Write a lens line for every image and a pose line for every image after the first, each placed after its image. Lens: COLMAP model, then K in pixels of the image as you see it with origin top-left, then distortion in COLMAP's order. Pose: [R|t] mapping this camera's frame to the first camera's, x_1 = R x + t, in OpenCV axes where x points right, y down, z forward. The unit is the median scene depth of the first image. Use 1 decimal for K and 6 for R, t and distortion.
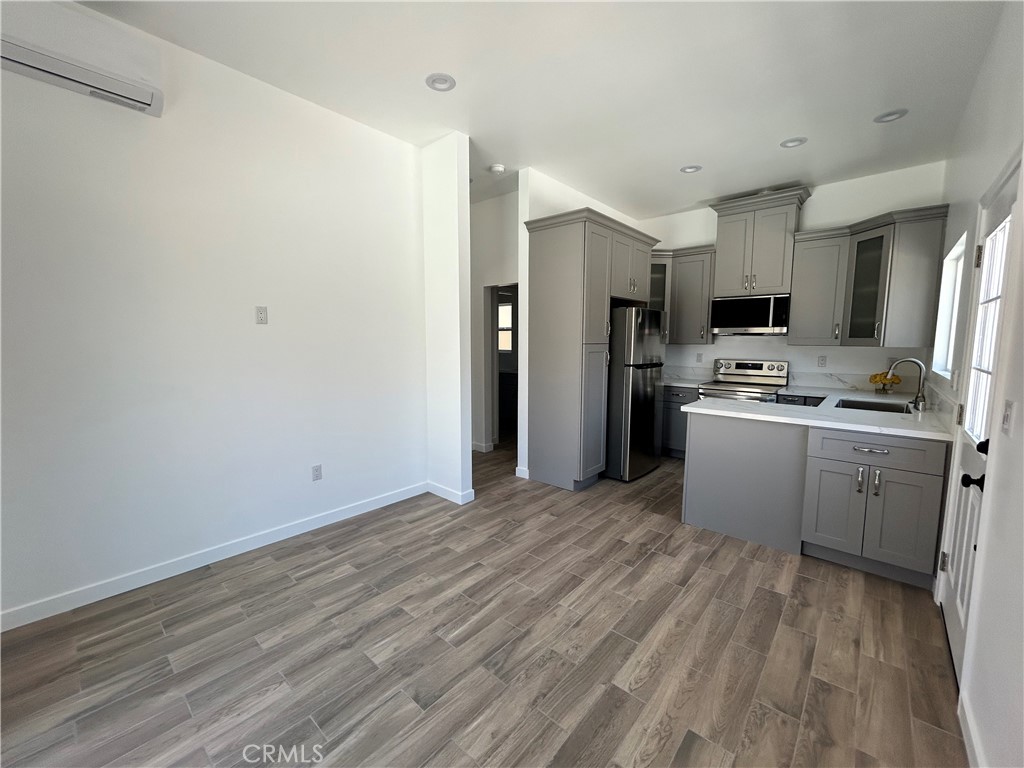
lens RADIAL K [[413.8, 0, 508.3], [0, 413.8, 381.6], [0, 0, 1]] dist [-0.003354, 0.001346]
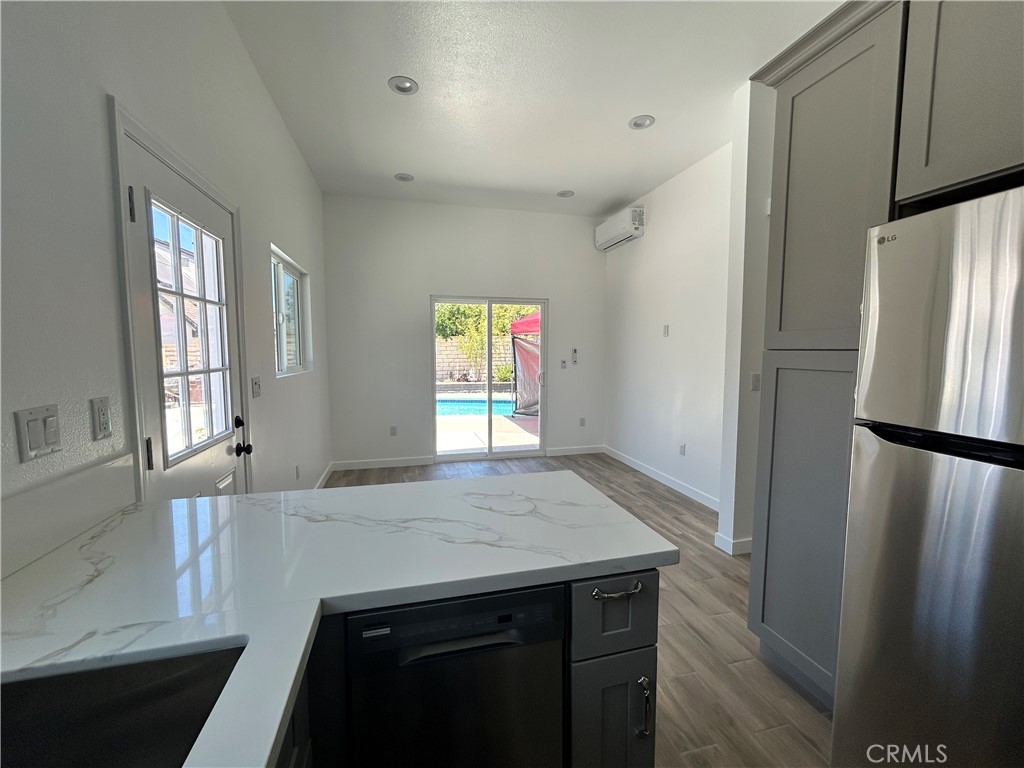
lens RADIAL K [[413.8, 0, 506.4], [0, 413.8, 387.0], [0, 0, 1]] dist [-0.003354, 0.001346]
pose [[-0.564696, 0.071315, -0.822212, 0.832596], [-0.083776, 0.986160, 0.143072, -0.101926], [0.821036, 0.149674, -0.550906, 1.145772]]
